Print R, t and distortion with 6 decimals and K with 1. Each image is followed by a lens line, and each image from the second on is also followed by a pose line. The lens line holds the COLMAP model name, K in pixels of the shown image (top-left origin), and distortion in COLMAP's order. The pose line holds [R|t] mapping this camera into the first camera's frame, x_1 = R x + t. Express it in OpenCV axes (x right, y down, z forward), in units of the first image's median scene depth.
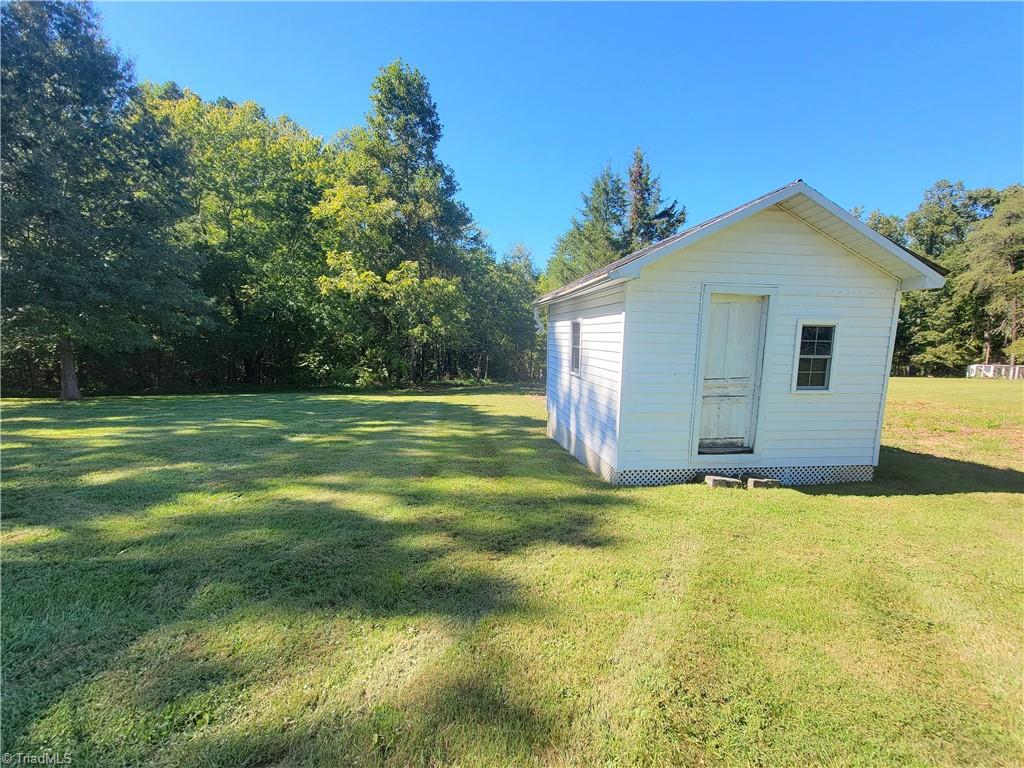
lens RADIAL K [[416.6, 0, 509.8], [0, 416.6, 388.5], [0, 0, 1]] dist [-0.001225, -0.000794]
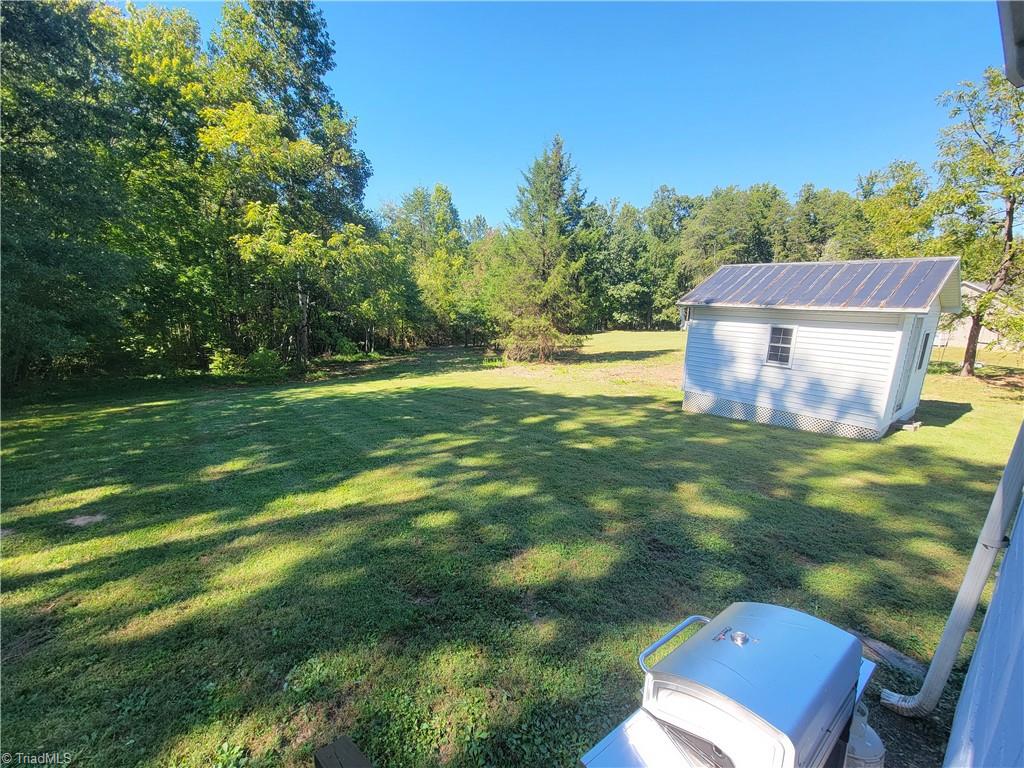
lens RADIAL K [[416.6, 0, 509.8], [0, 416.6, 388.5], [0, 0, 1]] dist [-0.001225, -0.000794]
pose [[0.862649, -0.101789, 0.495456, -0.383879], [0.052686, 0.992296, 0.112130, -0.047103], [-0.503052, -0.070625, 0.861365, 0.077765]]
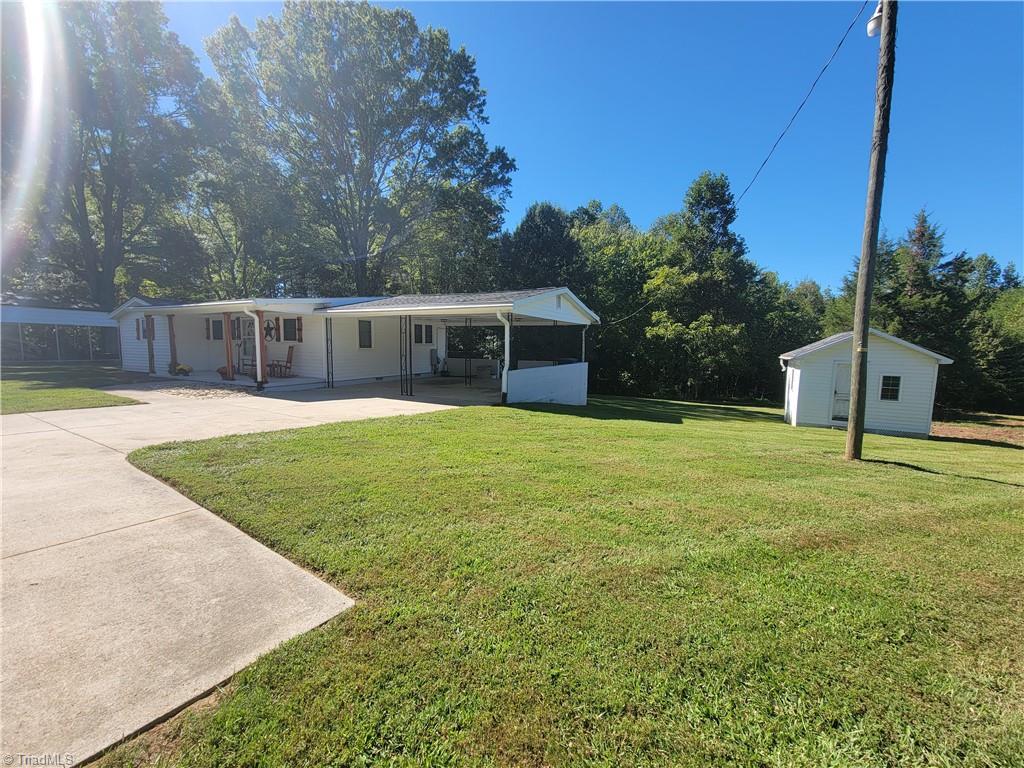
lens RADIAL K [[424.3, 0, 506.2], [0, 424.3, 384.9], [0, 0, 1]] dist [-0.001374, -0.000663]
pose [[0.810038, 0.056308, -0.583668, 0.077260], [-0.085591, 0.996072, -0.022692, 0.040249], [0.580098, 0.068338, 0.811675, -0.596567]]
